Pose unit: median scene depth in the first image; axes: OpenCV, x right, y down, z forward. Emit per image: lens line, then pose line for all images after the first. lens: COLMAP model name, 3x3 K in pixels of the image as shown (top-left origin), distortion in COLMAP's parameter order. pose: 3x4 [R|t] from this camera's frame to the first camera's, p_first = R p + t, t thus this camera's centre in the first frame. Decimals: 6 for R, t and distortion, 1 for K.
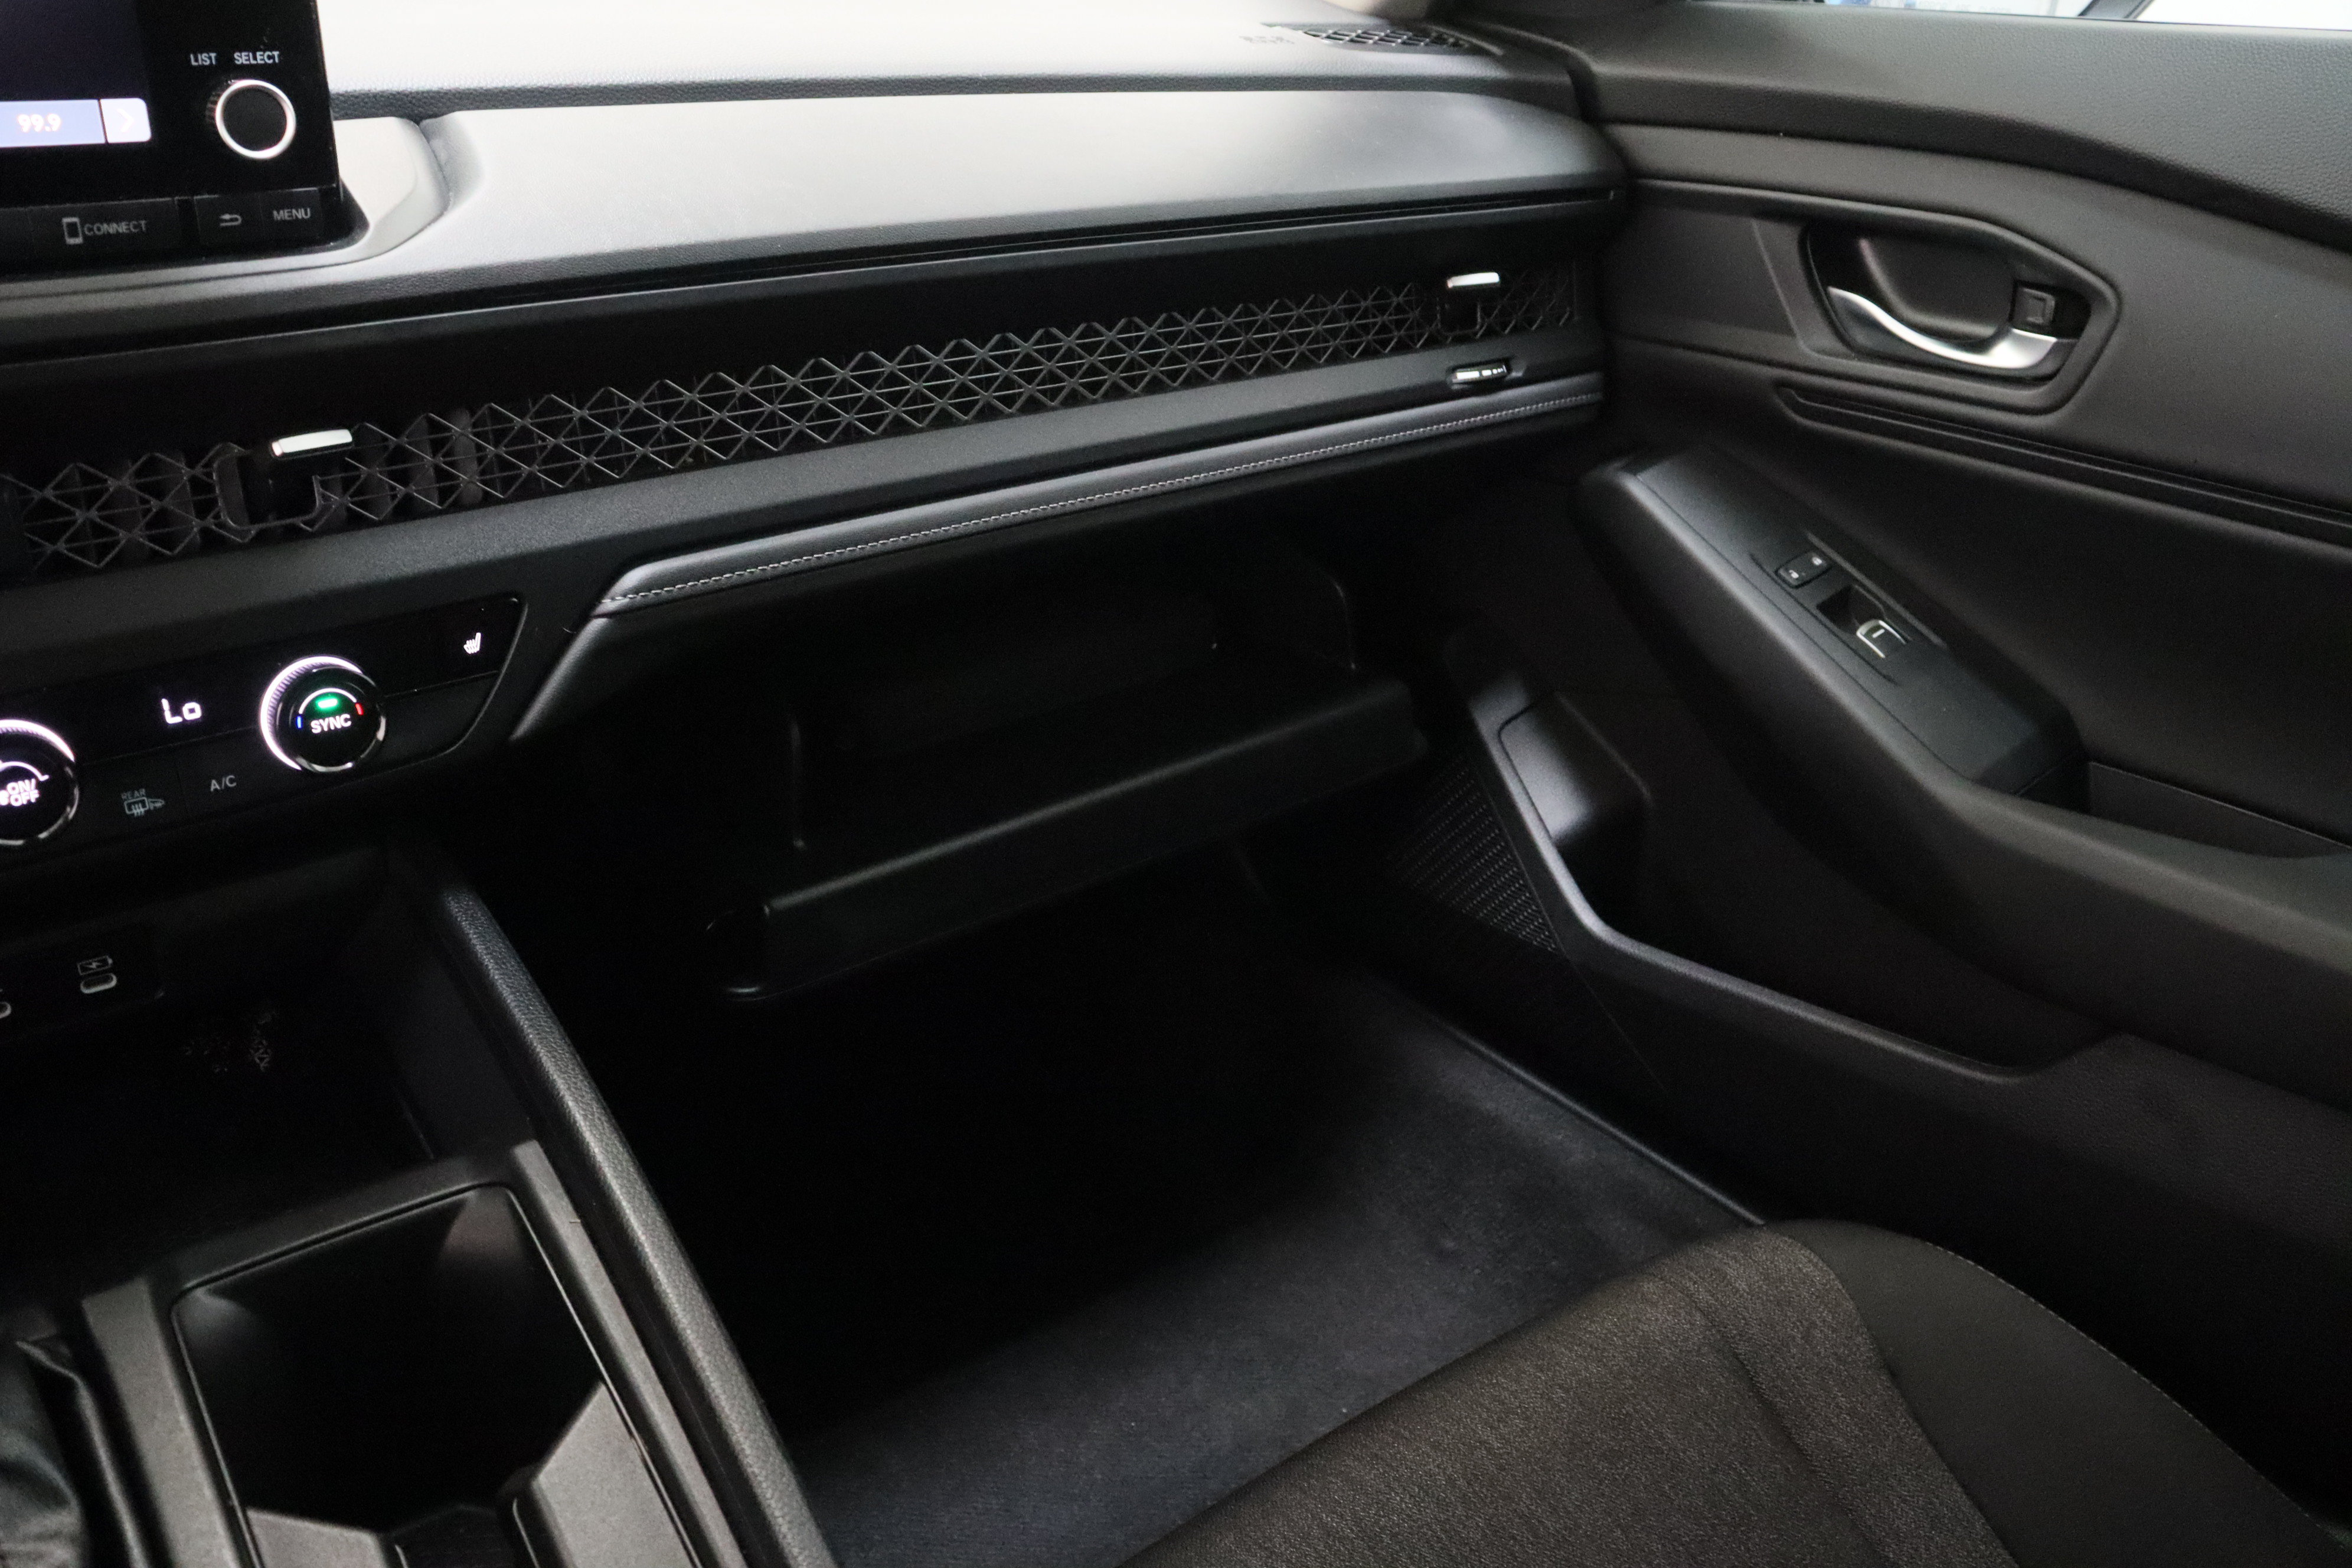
lens RADIAL K [[1925.0, 0, 1180.6], [0, 1925.0, 781.7], [0, 0, 1]] dist [-0.164475, 0.135812]
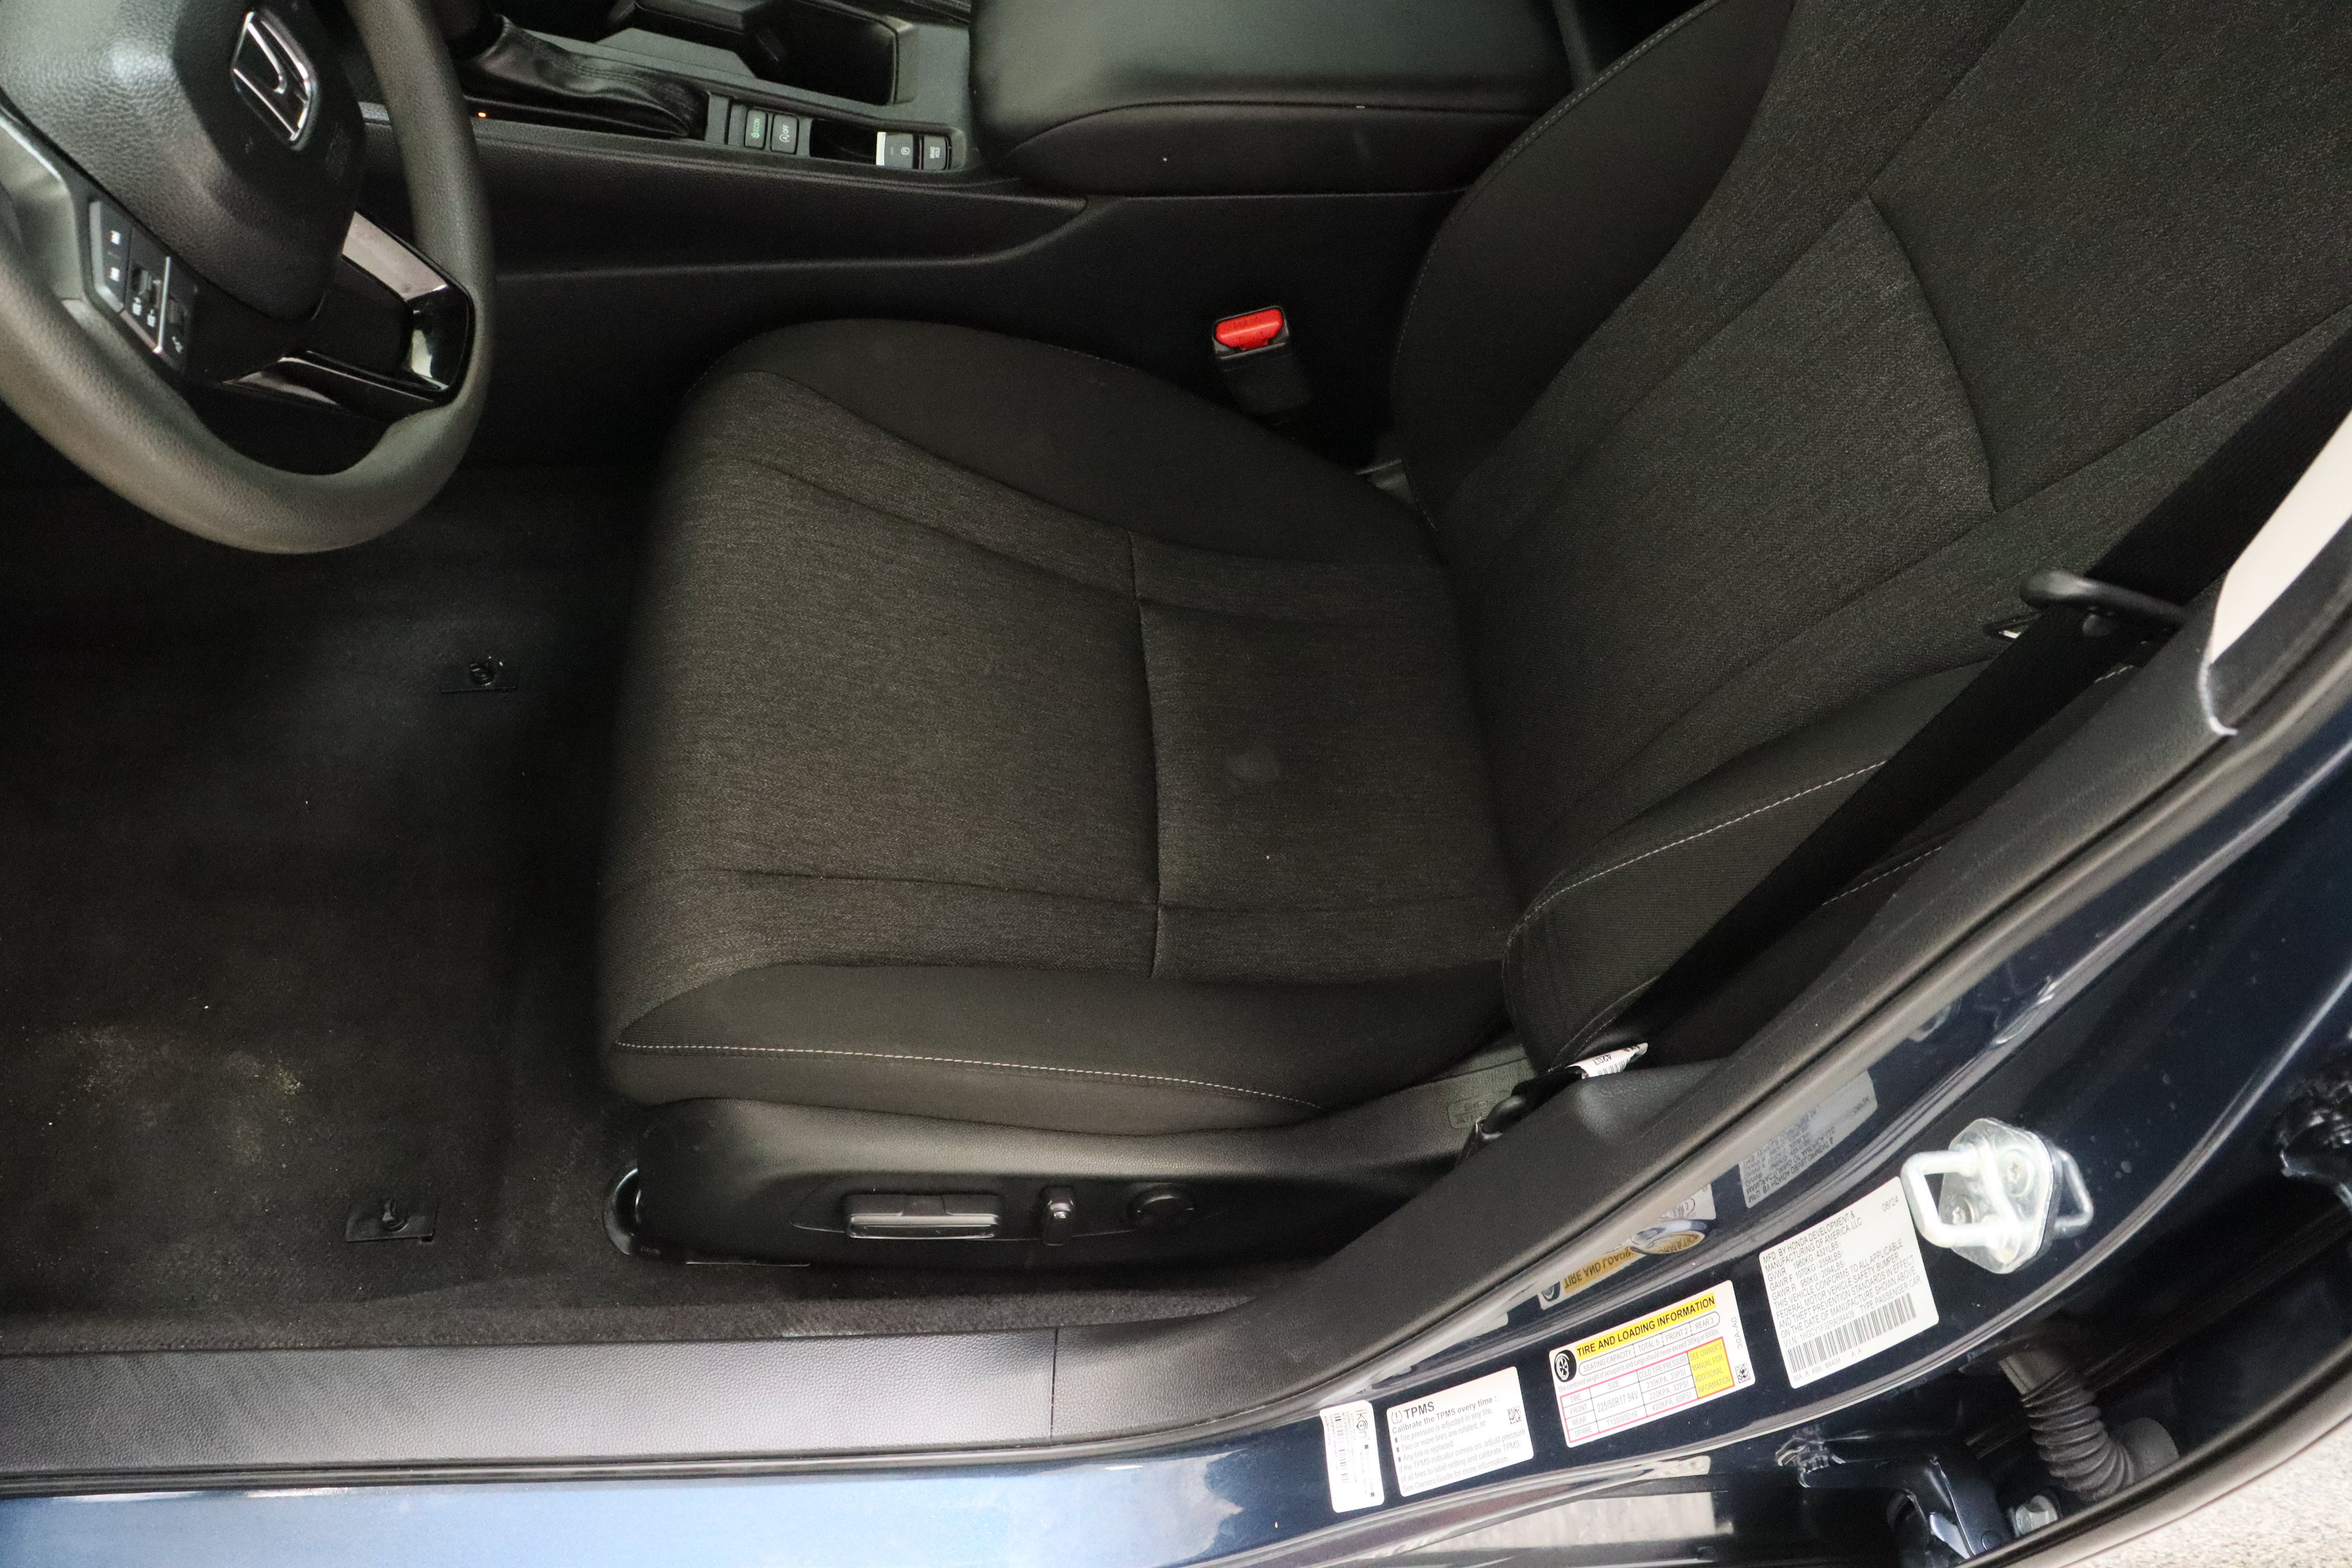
lens RADIAL K [[1925.0, 0, 1176.8], [0, 1925.0, 779.6], [0, 0, 1]] dist [-0.164475, 0.135812]
pose [[0.578852, -0.687469, 0.438539, -1.397335], [0.309882, 0.682909, 0.661520, -0.245256], [-0.754257, -0.247027, 0.608337, -0.990693]]
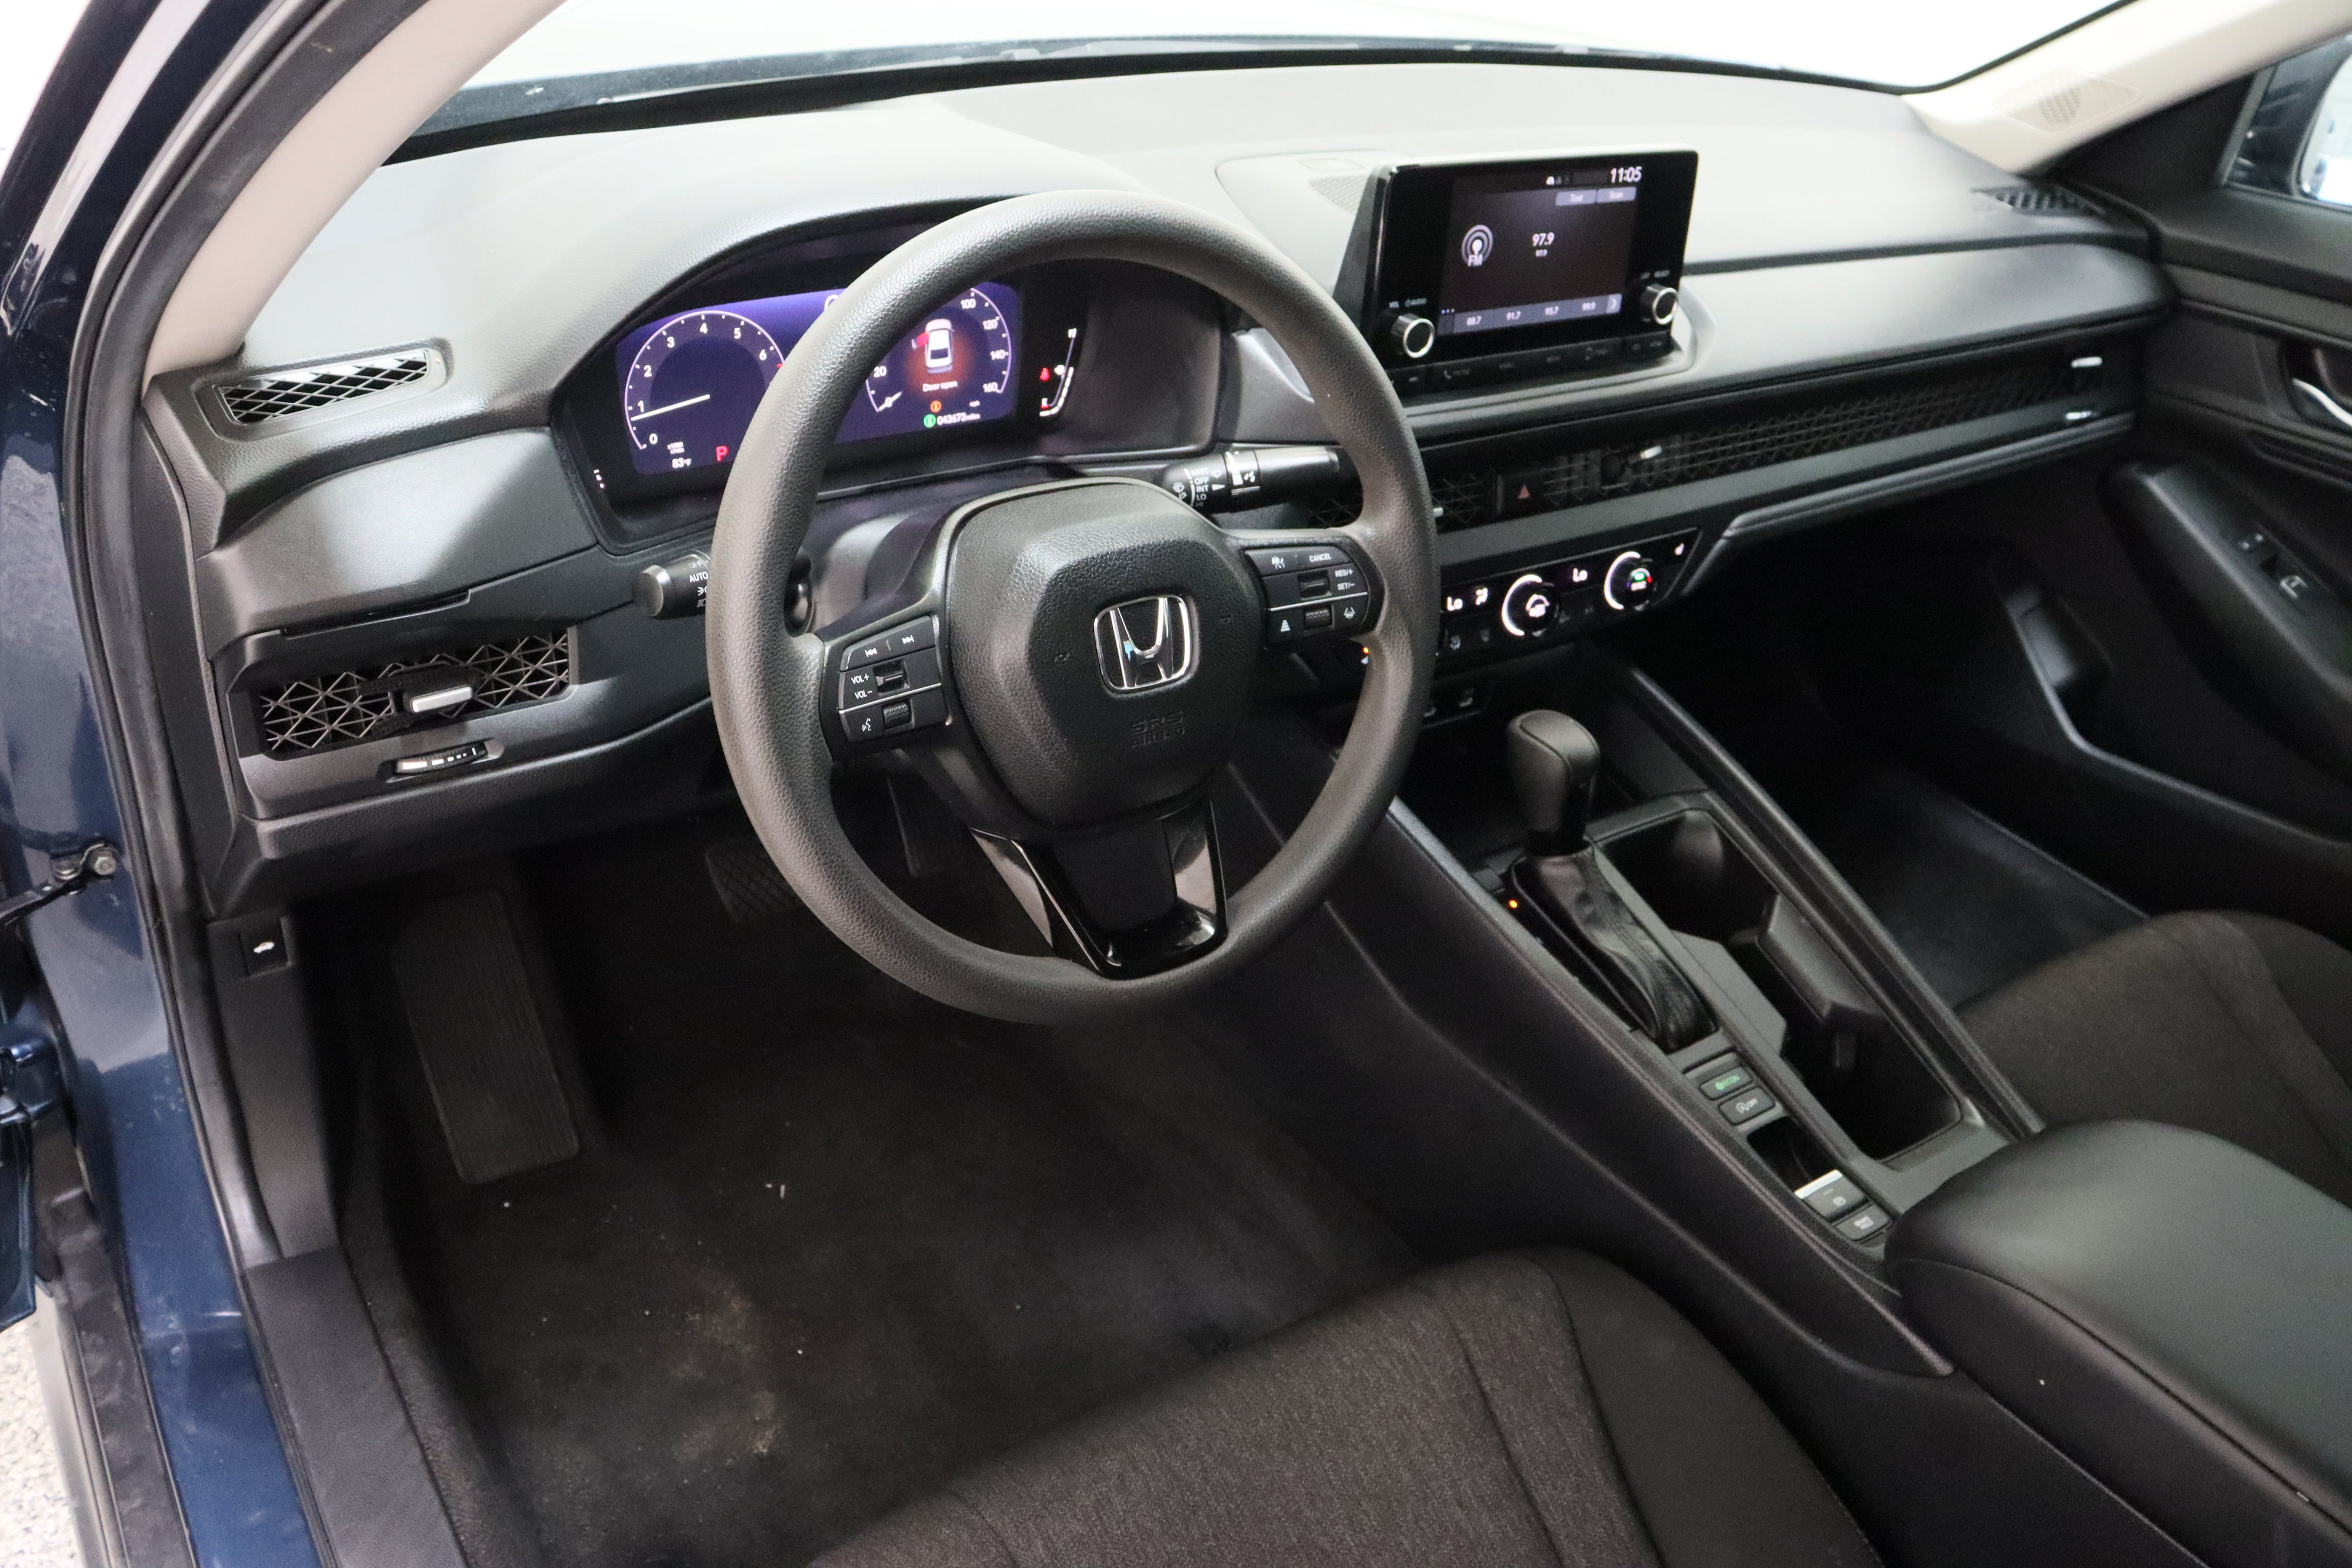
lens RADIAL K [[1898.5, 0, 1172.9], [0, 1898.5, 795.0], [0, 0, 1]] dist [-0.145966, 0.088243]
pose [[0.994711, 0.079022, -0.065611, -0.779501], [-0.071816, 0.991796, 0.105746, 0.015346], [0.073429, -0.100475, 0.992226, -1.101215]]
